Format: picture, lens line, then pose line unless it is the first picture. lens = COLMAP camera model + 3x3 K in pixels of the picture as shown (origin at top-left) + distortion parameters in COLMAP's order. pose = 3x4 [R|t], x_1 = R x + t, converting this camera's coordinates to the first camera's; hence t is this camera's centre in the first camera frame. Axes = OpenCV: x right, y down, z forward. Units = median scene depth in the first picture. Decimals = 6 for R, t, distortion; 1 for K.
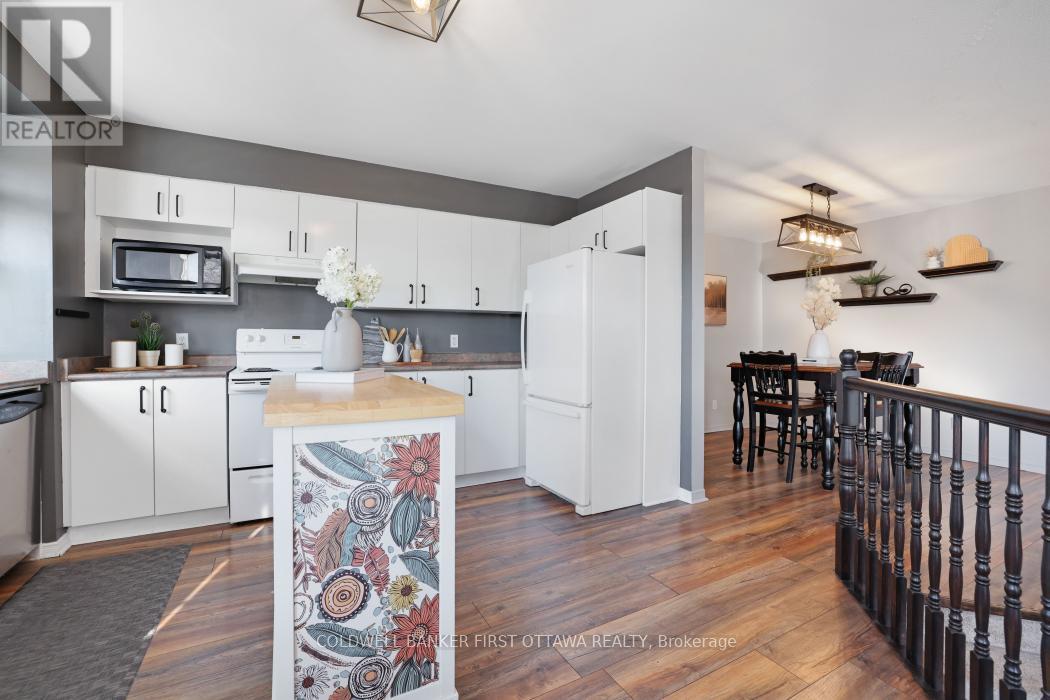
lens RADIAL K [[456.9, 0, 523.3], [0, 456.9, 342.6], [0, 0, 1]] dist [-0.037741, 0.012683]
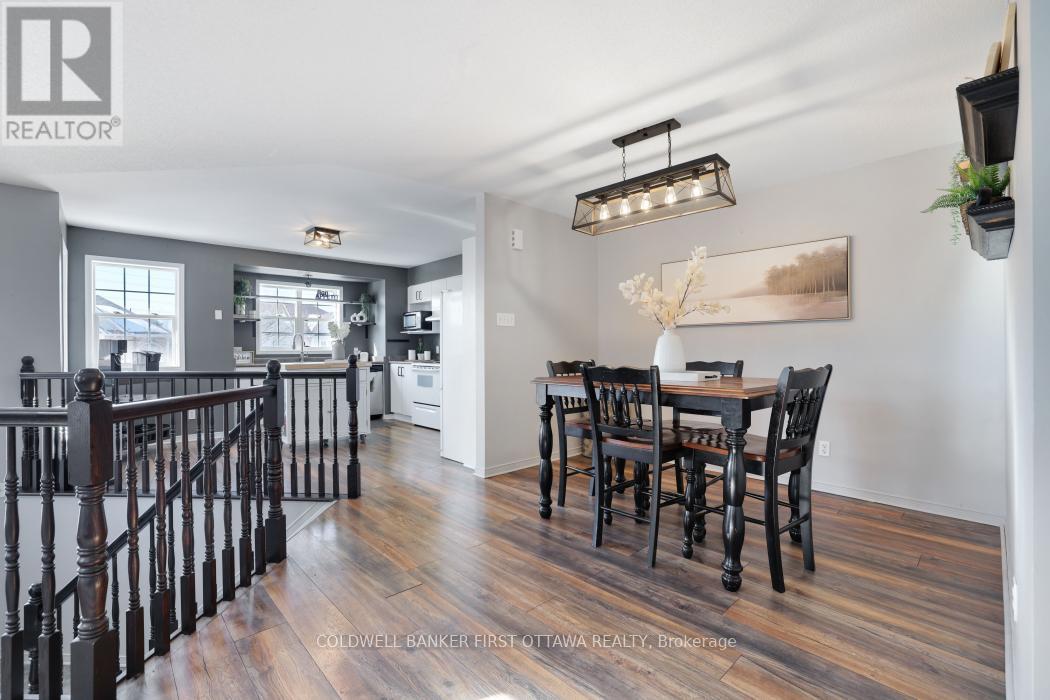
lens RADIAL K [[456.9, 0, 514.5], [0, 456.9, 349.1], [0, 0, 1]] dist [-0.037741, 0.012683]
pose [[0.248406, -0.004426, -0.968646, 1.930789], [0.004296, 0.999985, -0.003467, 0.004274], [0.968647, -0.003300, 0.248421, 0.919982]]
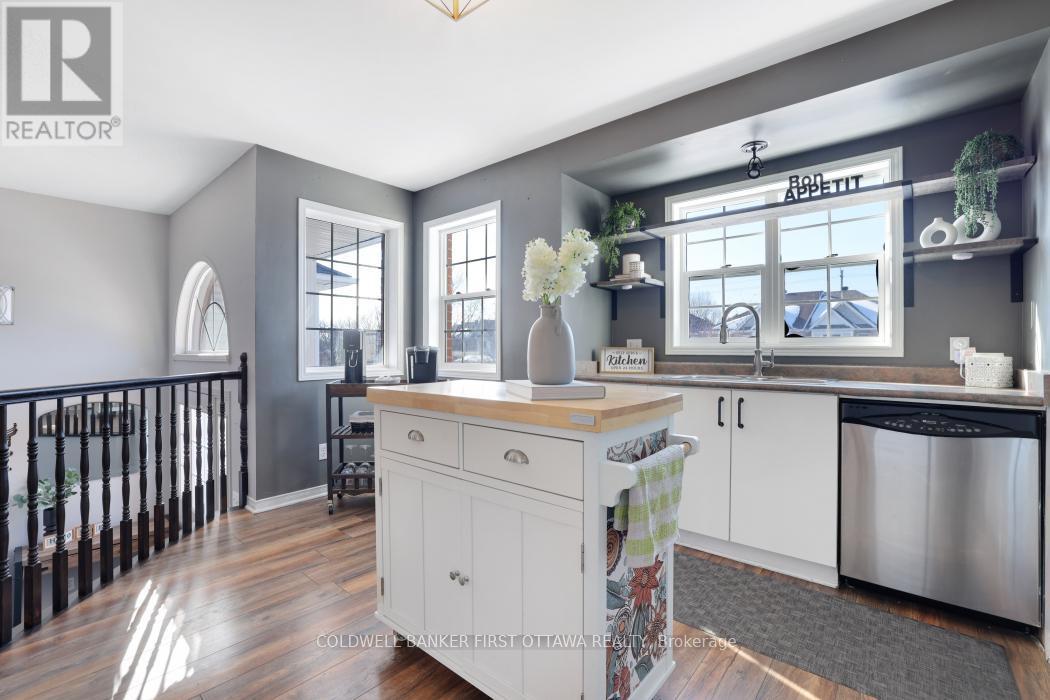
lens RADIAL K [[456.9, 0, 515.6], [0, 456.9, 347.7], [0, 0, 1]] dist [-0.037741, 0.012683]
pose [[-0.937214, -0.002157, -0.348747, -0.040133], [-0.002834, 0.999995, 0.001431, 0.000987], [0.348743, 0.002330, -0.937216, 1.145397]]
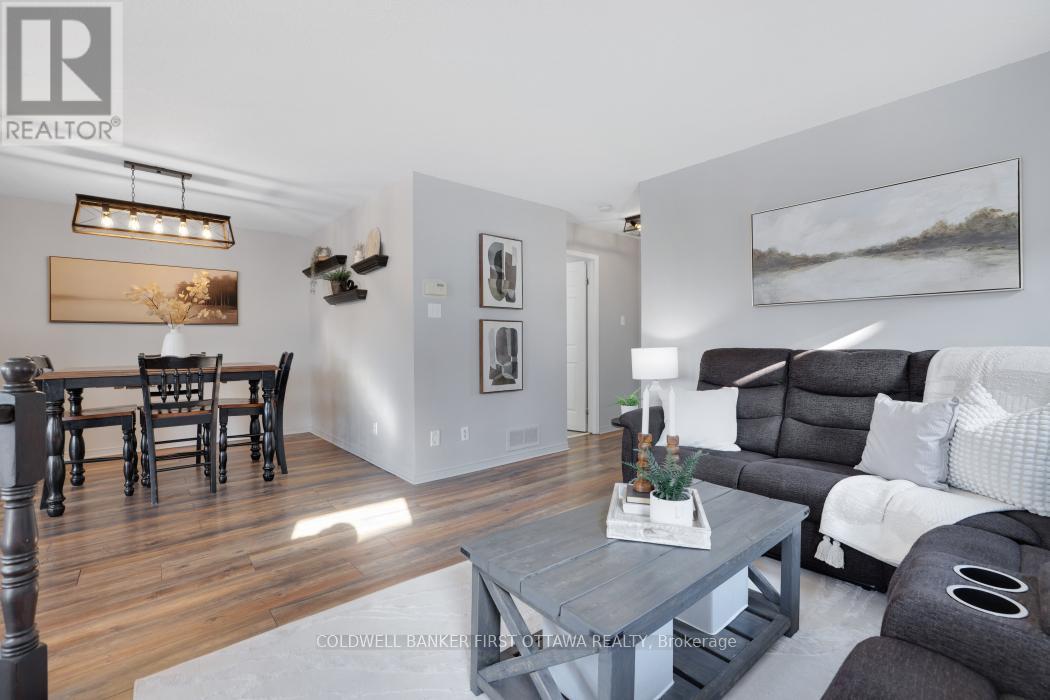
lens RADIAL K [[456.9, 0, 516.6], [0, 456.9, 352.2], [0, 0, 1]] dist [-0.037741, 0.012683]
pose [[0.978655, -0.010261, 0.205255, 1.730788], [0.006373, 0.999788, 0.019593, 0.006177], [-0.205412, -0.017866, 0.978512, -0.004502]]
